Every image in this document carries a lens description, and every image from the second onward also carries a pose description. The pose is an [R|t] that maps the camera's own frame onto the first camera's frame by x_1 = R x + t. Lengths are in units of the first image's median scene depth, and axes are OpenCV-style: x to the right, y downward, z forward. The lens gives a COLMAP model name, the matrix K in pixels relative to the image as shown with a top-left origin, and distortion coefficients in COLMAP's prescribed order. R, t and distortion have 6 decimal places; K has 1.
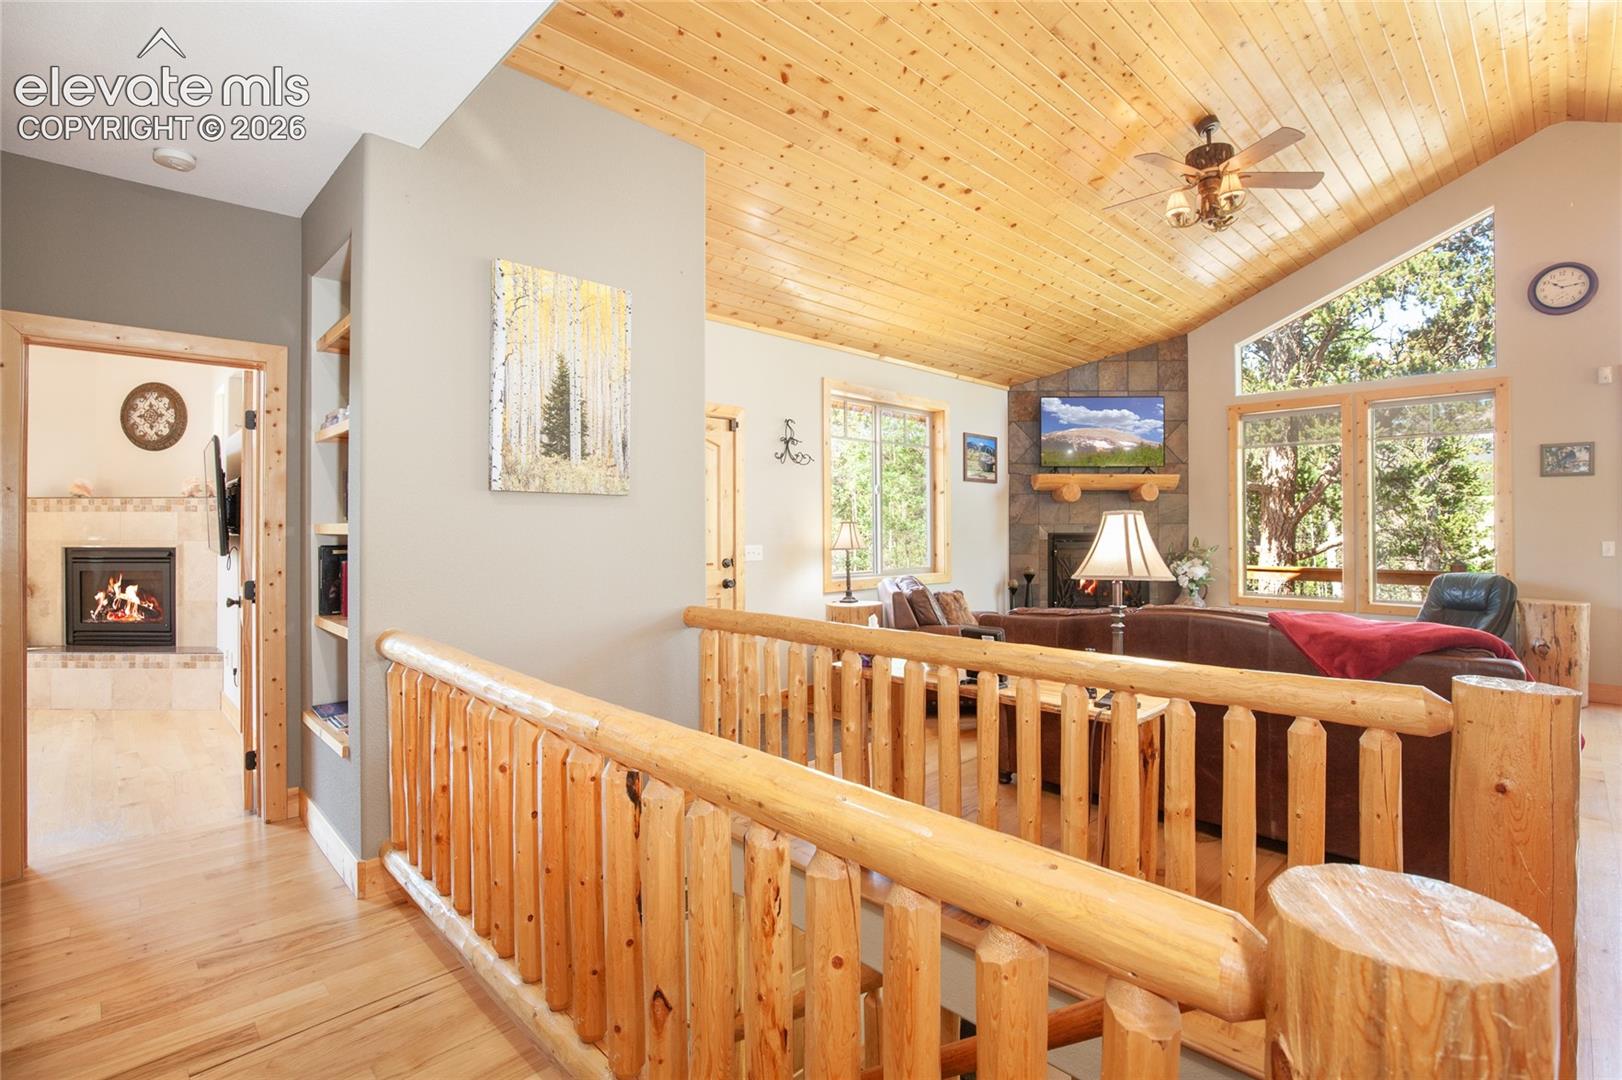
lens RADIAL K [[763.7, 0, 818.0], [0, 763.7, 522.4], [0, 0, 1]] dist [-0.045309, 0.008365]
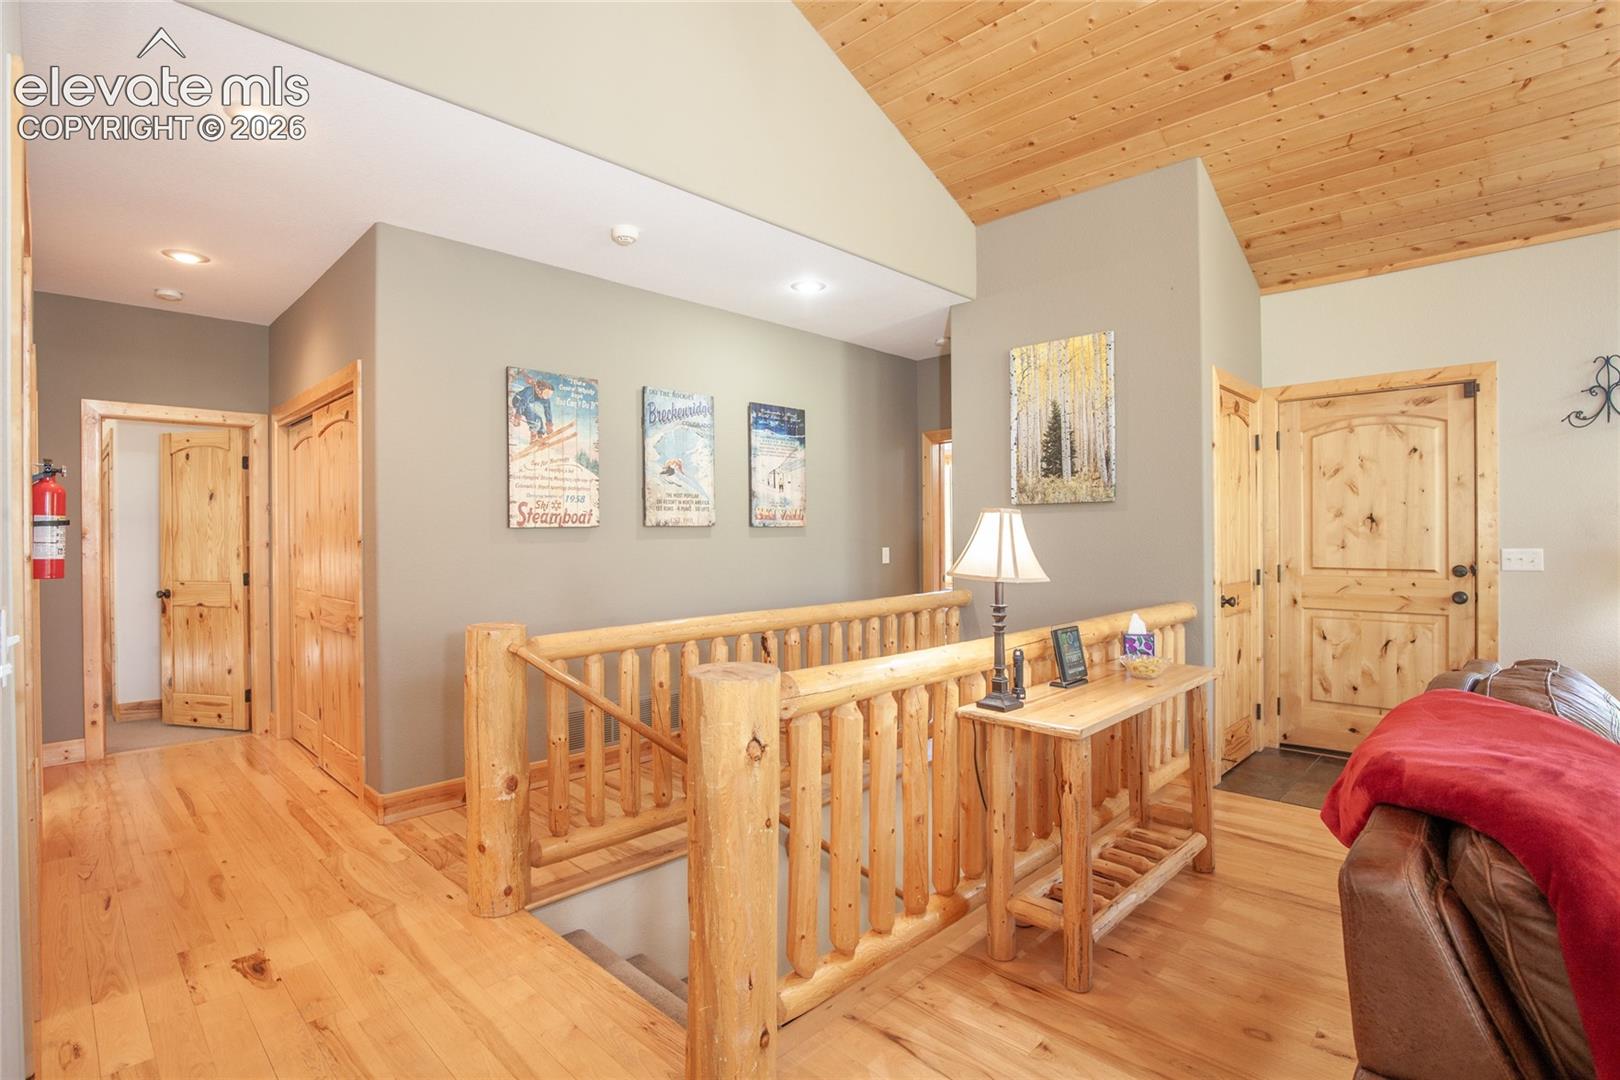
lens RADIAL K [[767.7, 0, 810.0], [0, 767.7, 540.0], [0, 0, 1]] dist [-0.026835, 0.000518]
pose [[0.014029, 0.005718, -0.999885, 0.569441], [0.015829, 0.999857, 0.005940, 0.006480], [0.999776, -0.015910, 0.013936, 0.302442]]
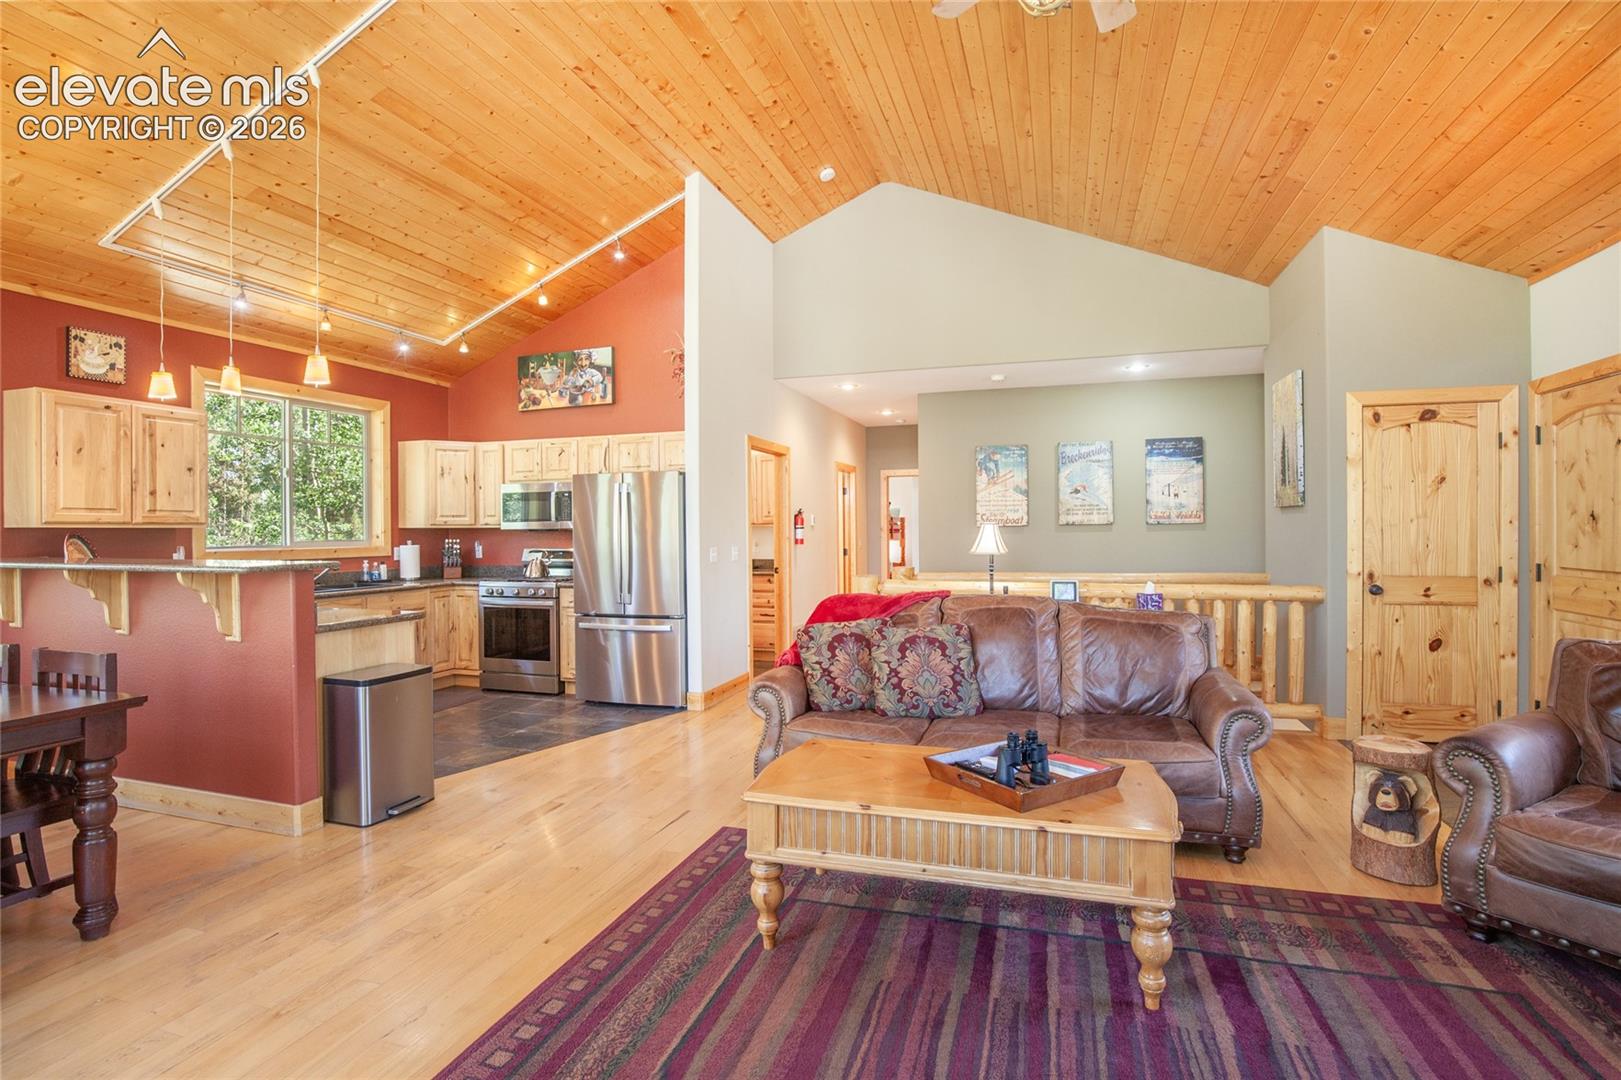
lens RADIAL K [[775.7, 0, 817.0], [0, 775.7, 532.8], [0, 0, 1]] dist [-0.028473, 0.000306]
pose [[-0.885936, 0.010183, -0.463695, 0.782462], [0.012836, 0.999914, -0.002565, 0.006495], [0.463630, -0.008225, -0.885991, 1.134545]]
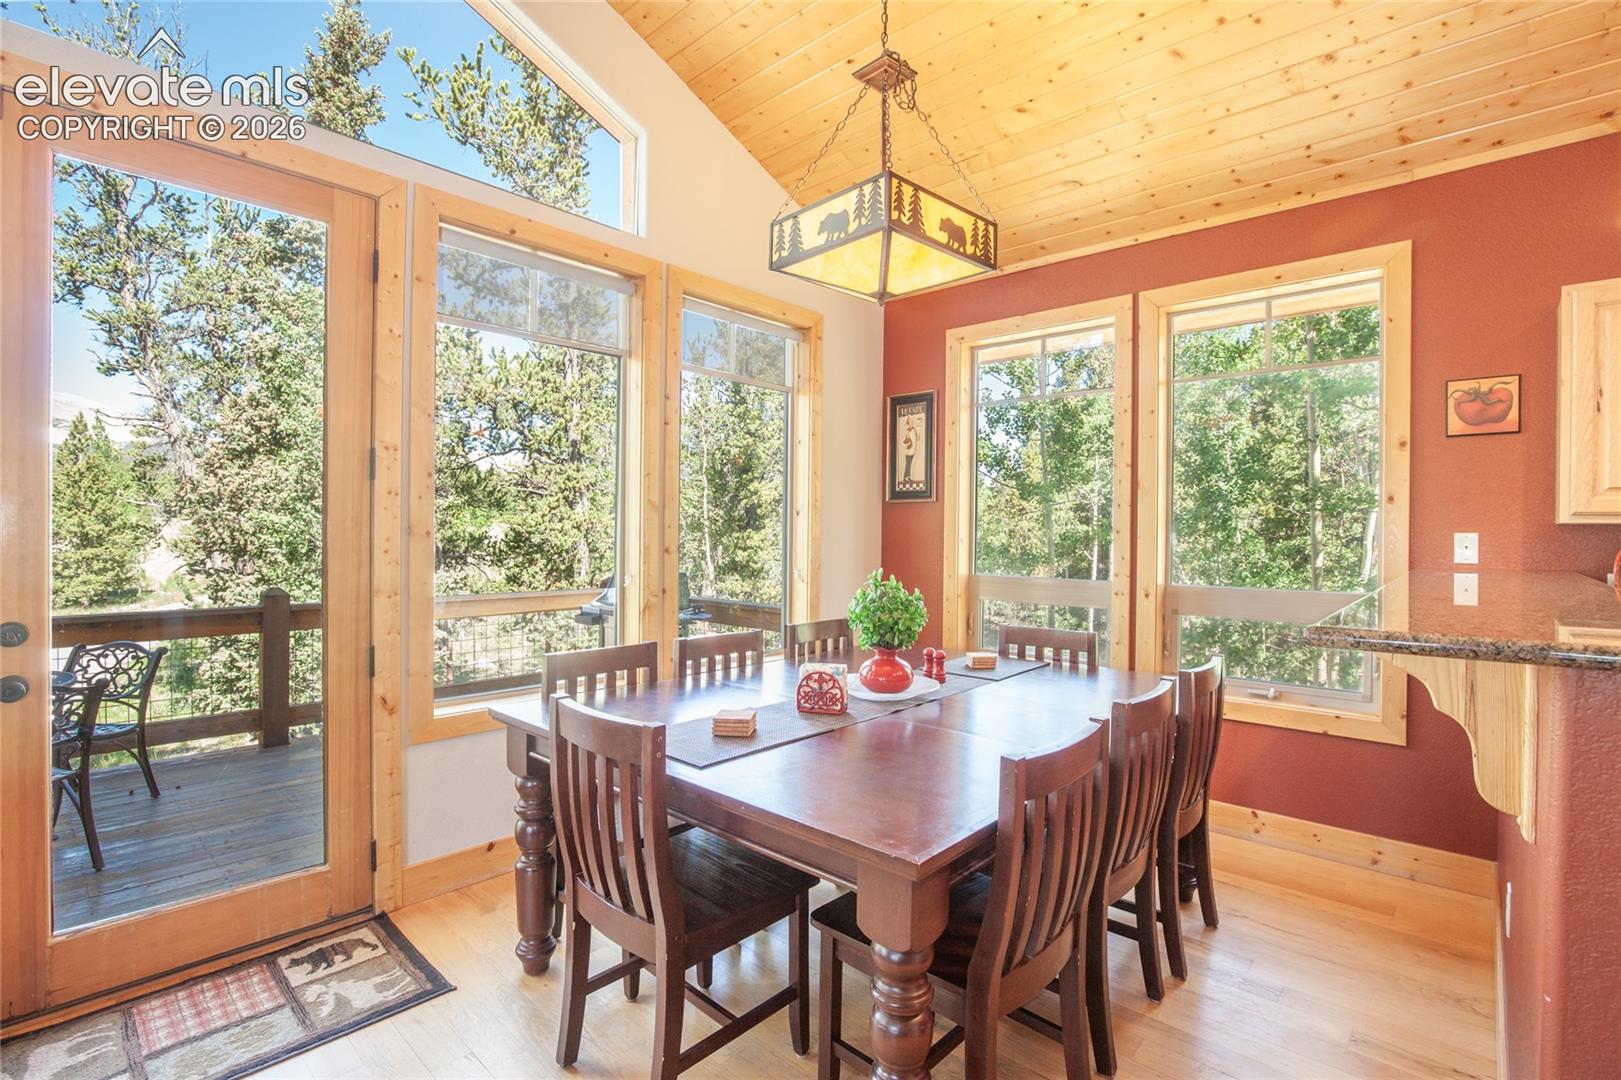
lens RADIAL K [[742.3, 0, 818.4], [0, 742.3, 532.2], [0, 0, 1]] dist [-0.030707, 0.000512]
pose [[-0.048810, 0.005459, 0.998793, 0.724737], [-0.017123, 0.999834, -0.006301, 0.004927], [-0.998661, -0.017410, -0.048708, 0.592928]]
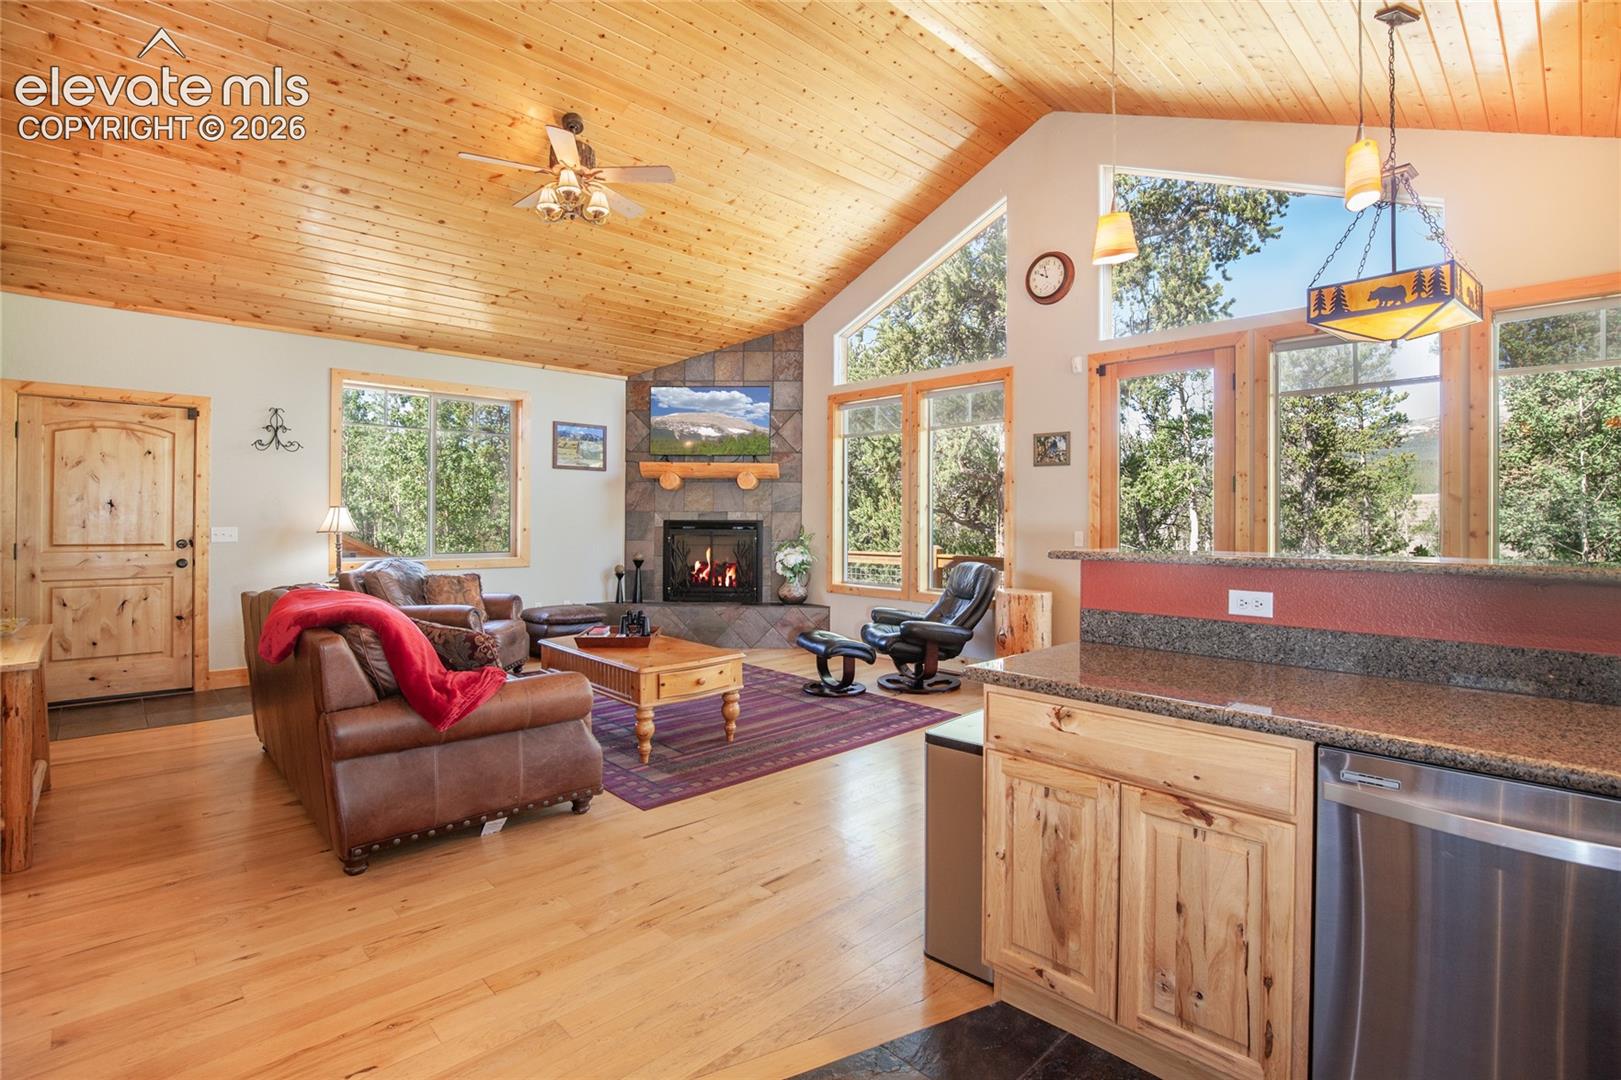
lens RADIAL K [[763.8, 0, 841.0], [0, 763.8, 514.7], [0, 0, 1]] dist [-0.049522, 0.012287]
pose [[0.999950, 0.007832, 0.006172, 0.715343], [-0.007850, 0.999965, 0.002946, 0.002404], [-0.006148, -0.002994, 0.999977, -0.032119]]
